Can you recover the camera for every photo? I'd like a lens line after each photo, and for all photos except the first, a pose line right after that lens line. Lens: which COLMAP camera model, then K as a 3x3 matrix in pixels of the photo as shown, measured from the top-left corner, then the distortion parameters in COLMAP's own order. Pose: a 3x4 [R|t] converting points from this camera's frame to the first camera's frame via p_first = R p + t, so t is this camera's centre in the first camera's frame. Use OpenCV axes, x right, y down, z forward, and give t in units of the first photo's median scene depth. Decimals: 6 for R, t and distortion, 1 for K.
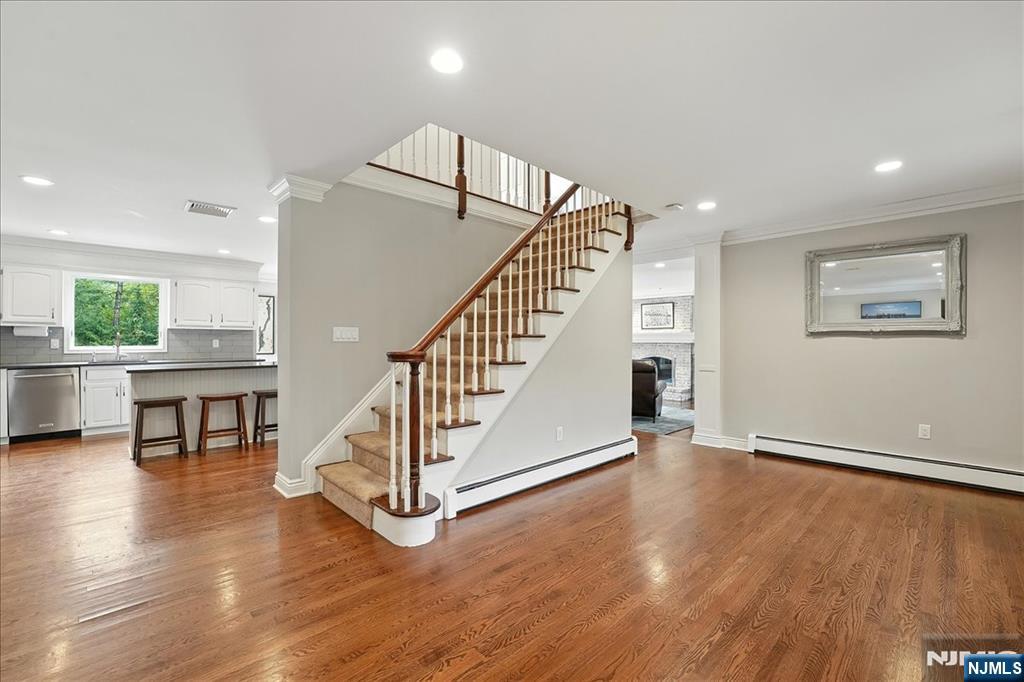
lens RADIAL K [[442.5, 0, 512.0], [0, 442.5, 341.0], [0, 0, 1]] dist [-0.027891, 0.000160]
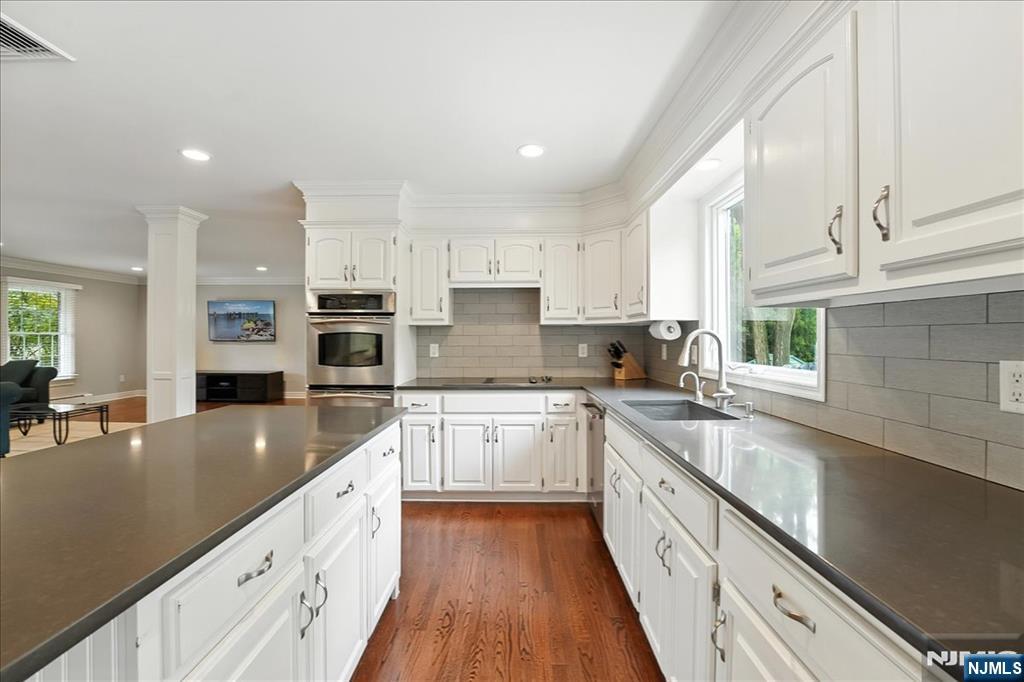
lens RADIAL K [[424.4, 0, 510.5], [0, 424.4, 339.1], [0, 0, 1]] dist [-0.019420, 0.000096]
pose [[-0.695881, -0.000754, -0.718157, -0.498378], [-0.004414, 0.999985, 0.003227, -0.011058], [0.718143, 0.005415, -0.695874, 1.045596]]
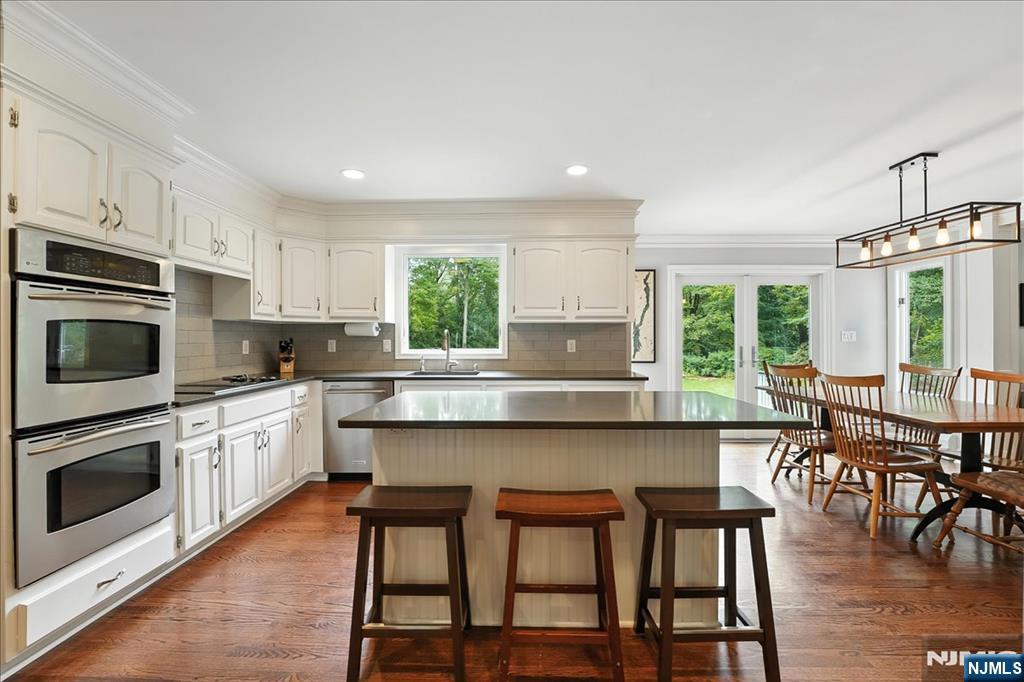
lens RADIAL K [[424.4, 0, 510.5], [0, 424.4, 339.1], [0, 0, 1]] dist [-0.019420, 0.000096]
pose [[0.709841, -0.003027, -0.704355, -0.336644], [0.000986, 0.999994, -0.003304, -0.002410], [0.704361, 0.001650, 0.709840, 0.545860]]
